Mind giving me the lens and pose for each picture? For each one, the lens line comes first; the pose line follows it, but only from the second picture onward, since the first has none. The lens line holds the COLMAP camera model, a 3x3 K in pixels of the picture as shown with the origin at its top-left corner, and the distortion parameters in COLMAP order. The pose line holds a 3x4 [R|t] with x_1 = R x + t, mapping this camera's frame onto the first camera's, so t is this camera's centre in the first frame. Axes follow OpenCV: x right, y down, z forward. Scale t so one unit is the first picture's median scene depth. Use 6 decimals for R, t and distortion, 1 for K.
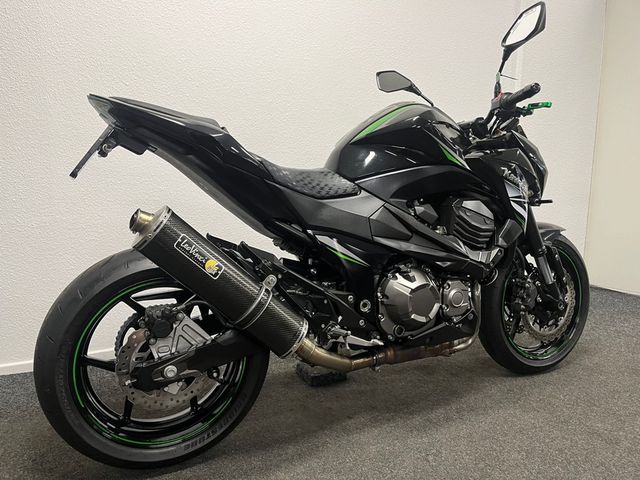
lens RADIAL K [[489.5, 0, 320.0], [0, 489.5, 240.0], [0, 0, 1]] dist [0.073368, -0.080328]
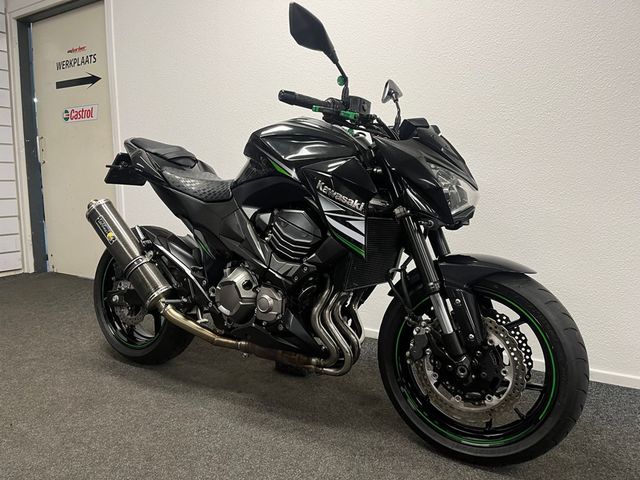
lens RADIAL K [[489.5, 0, 320.0], [0, 489.5, 240.0], [0, 0, 1]] dist [0.073368, -0.080328]
pose [[0.542645, 0.101719, -0.833780, 1.283206], [-0.136893, 0.990079, 0.031694, -0.068774], [0.828732, 0.096940, 0.551186, 0.557725]]
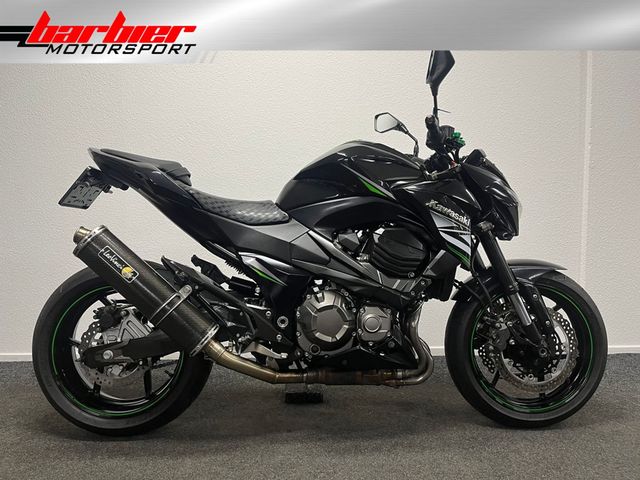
lens RADIAL K [[489.5, 0, 320.0], [0, 489.5, 240.0], [0, 0, 1]] dist [0.073368, -0.080328]
pose [[0.919920, 0.020075, -0.391592, 0.621487], [-0.058538, 0.994528, -0.086531, 0.042904], [0.387712, 0.102525, 0.916061, 0.002130]]
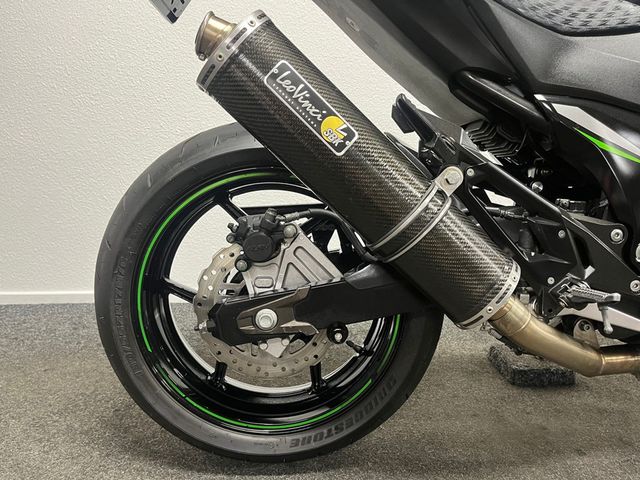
lens RADIAL K [[489.5, 0, 320.0], [0, 489.5, 240.0], [0, 0, 1]] dist [0.073368, -0.080328]
pose [[0.920172, 0.085576, -0.382046, -0.021621], [-0.064659, 0.995637, 0.067283, 0.112616], [0.386137, -0.037209, 0.921691, 0.426111]]
